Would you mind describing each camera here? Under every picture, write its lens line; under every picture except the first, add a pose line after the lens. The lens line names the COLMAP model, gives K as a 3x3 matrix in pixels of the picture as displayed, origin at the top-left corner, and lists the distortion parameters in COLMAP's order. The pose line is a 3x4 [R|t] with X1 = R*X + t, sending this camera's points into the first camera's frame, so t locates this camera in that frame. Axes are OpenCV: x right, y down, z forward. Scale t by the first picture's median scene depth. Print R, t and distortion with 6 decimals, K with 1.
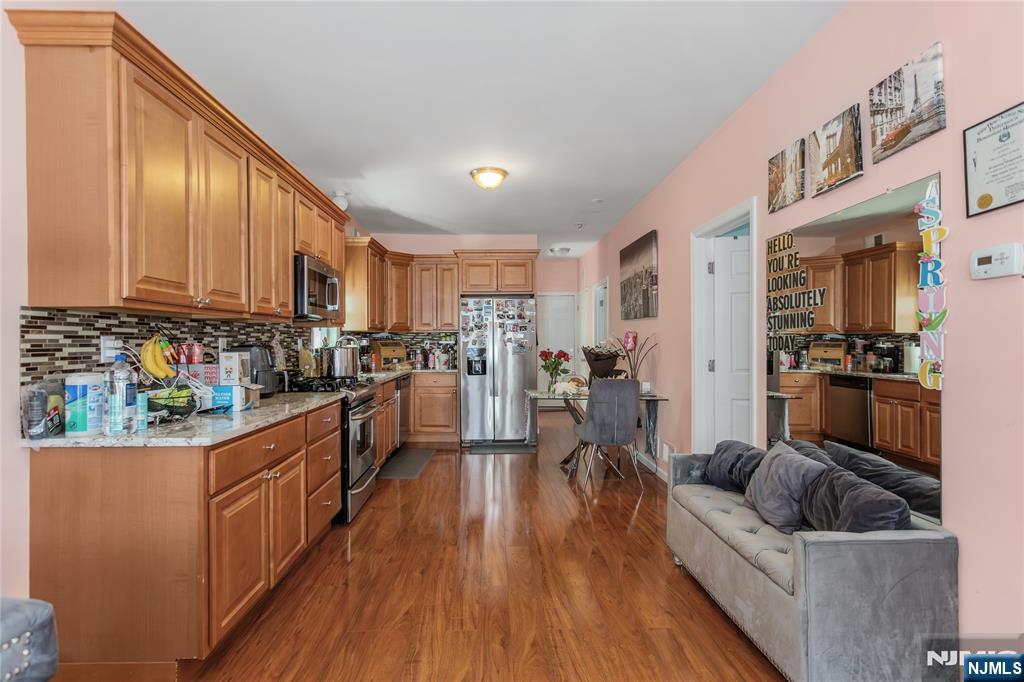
lens RADIAL K [[485.4, 0, 511.3], [0, 485.4, 346.9], [0, 0, 1]] dist [0.000028, 0.000537]
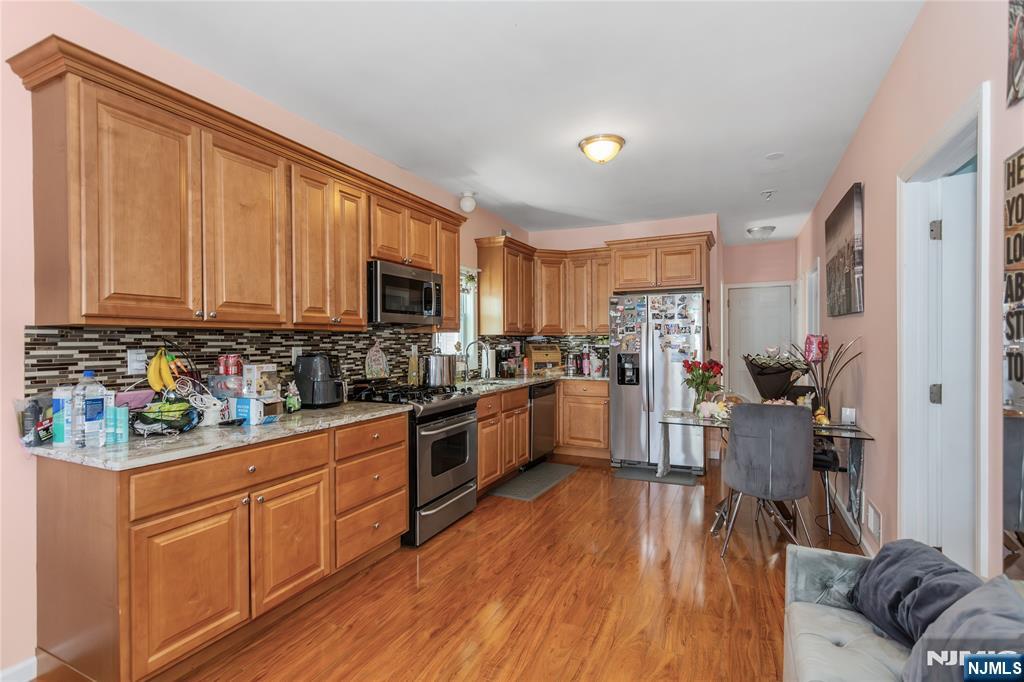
lens RADIAL K [[485.4, 0, 511.3], [0, 485.4, 346.9], [0, 0, 1]] dist [0.000028, 0.000537]
pose [[0.890913, 0.004671, -0.454150, 0.275771], [-0.003249, 0.999987, 0.003912, -0.024593], [0.454162, -0.002010, 0.890917, 0.291523]]
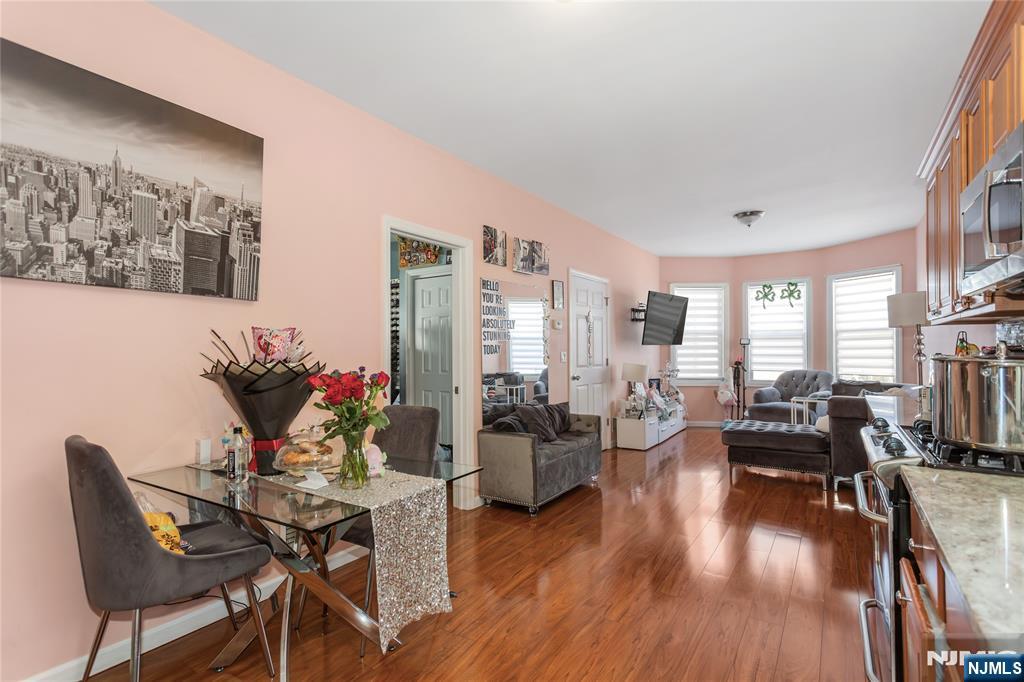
lens RADIAL K [[485.4, 0, 511.3], [0, 485.4, 346.9], [0, 0, 1]] dist [0.000028, 0.000537]
pose [[-0.810794, 0.029116, 0.584607, -0.350272], [0.030903, 0.999498, -0.006920, -0.002621], [-0.584515, 0.012455, -0.811287, 1.950581]]
